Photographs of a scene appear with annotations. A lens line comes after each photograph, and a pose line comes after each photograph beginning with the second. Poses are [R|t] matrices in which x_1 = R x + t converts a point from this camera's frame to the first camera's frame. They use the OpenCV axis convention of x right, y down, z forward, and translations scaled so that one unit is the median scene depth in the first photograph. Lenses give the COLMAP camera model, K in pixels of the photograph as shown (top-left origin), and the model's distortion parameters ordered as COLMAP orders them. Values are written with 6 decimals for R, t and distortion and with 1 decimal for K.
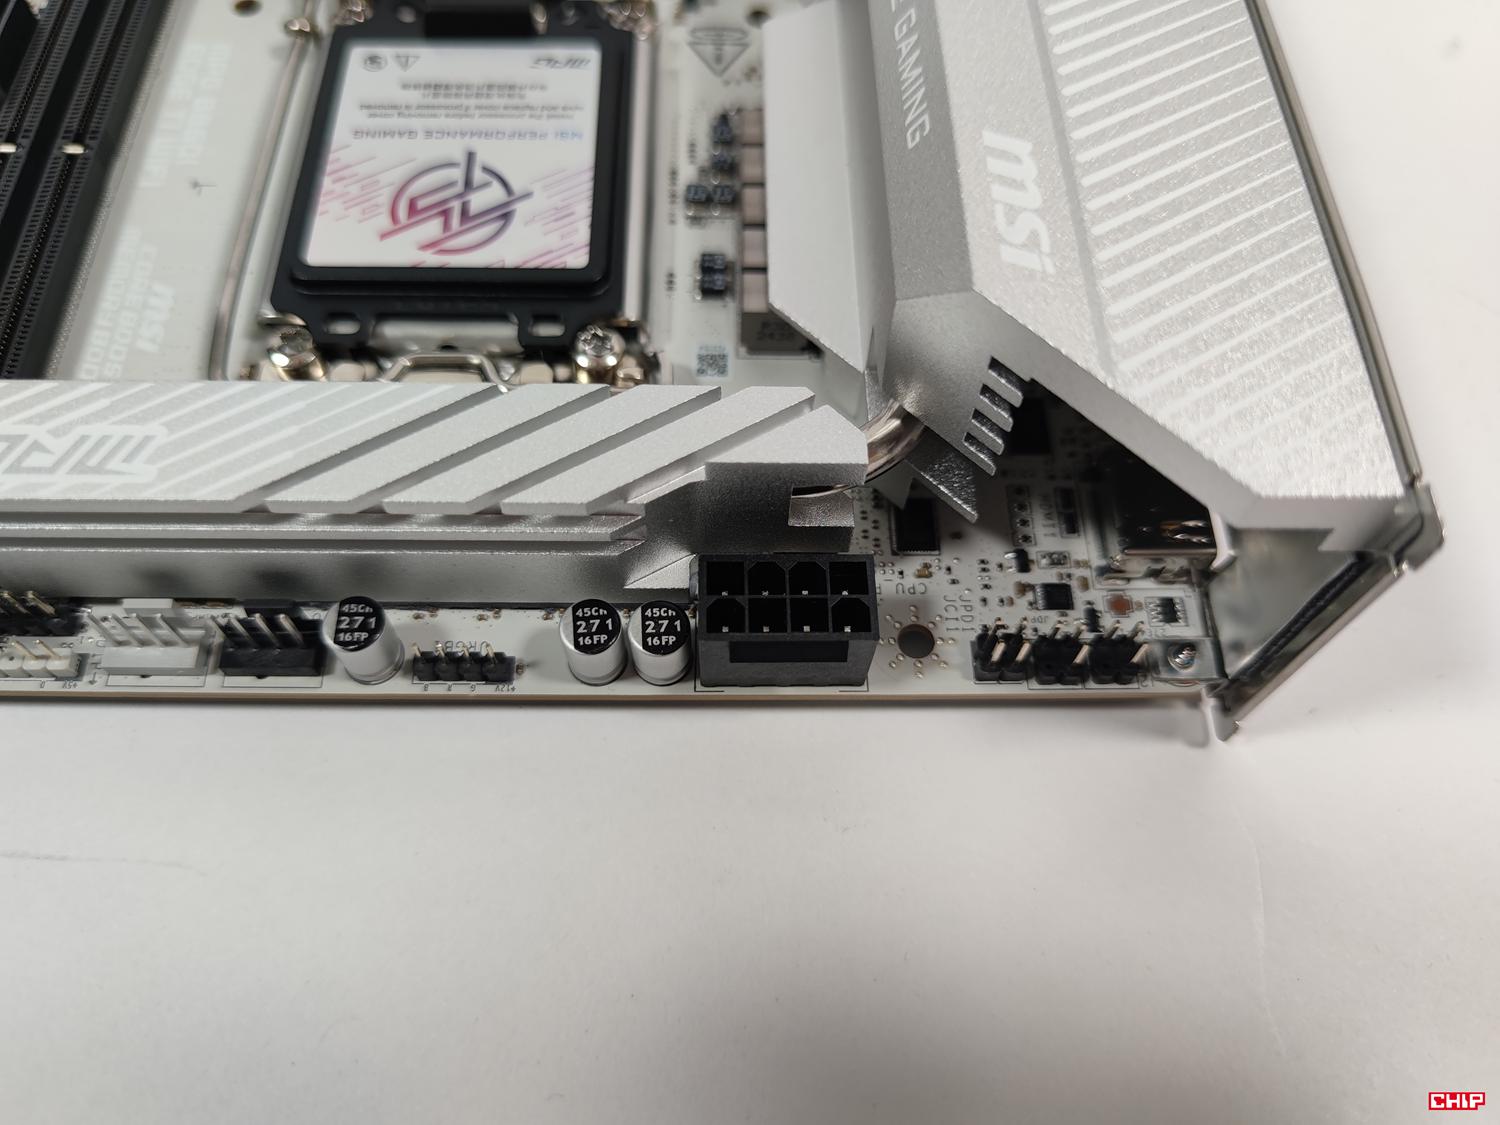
lens RADIAL K [[1164.2, 0, 742.3], [0, 1164.2, 556.9], [0, 0, 1]] dist [-0.031685, -0.015188]
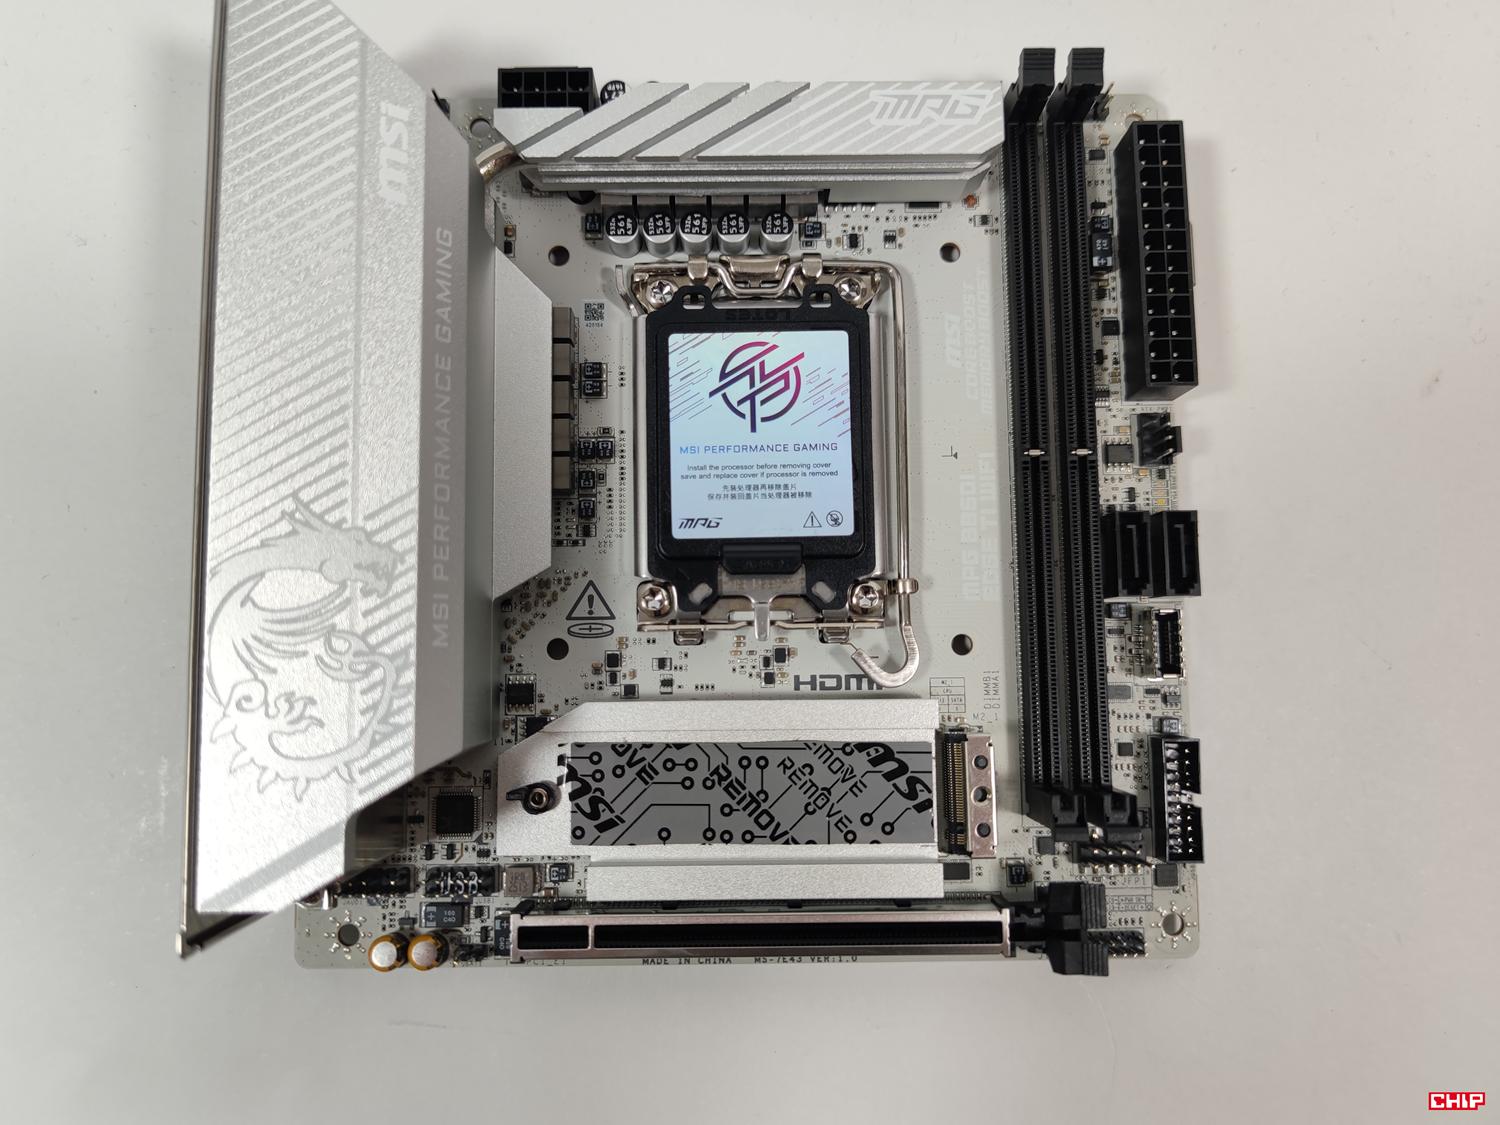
lens RADIAL K [[1128.8, 0, 744.8], [0, 1128.8, 561.3], [0, 0, 1]] dist [0.046014, -0.132318]
pose [[-0.998904, 0.000665, -0.046801, -0.165707], [-0.025996, -0.839375, 0.542930, -1.344683], [-0.038922, 0.543552, 0.838473, -0.112080]]
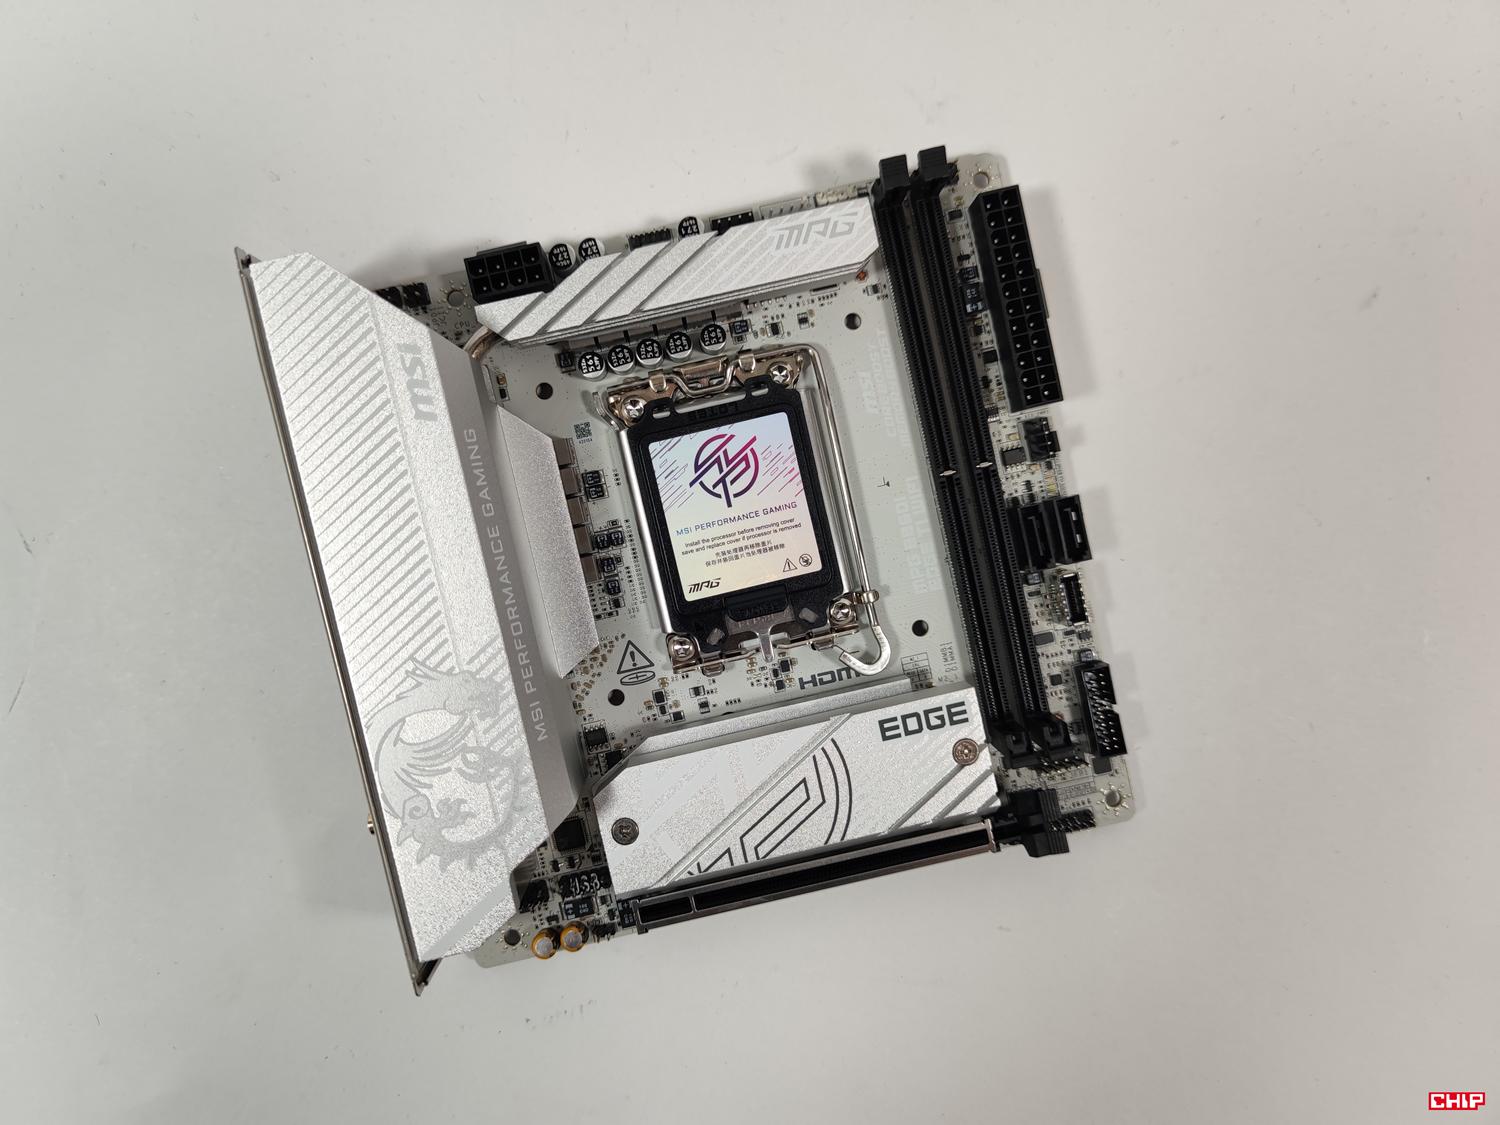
lens RADIAL K [[1113.3, 0, 740.5], [0, 1113.3, 565.9], [0, 0, 1]] dist [0.037300, -0.002649]
pose [[-0.975115, 0.215955, -0.050147, -0.148598], [-0.216917, -0.882607, 0.417075, -1.265288], [0.045809, 0.417574, 0.907487, -0.625773]]
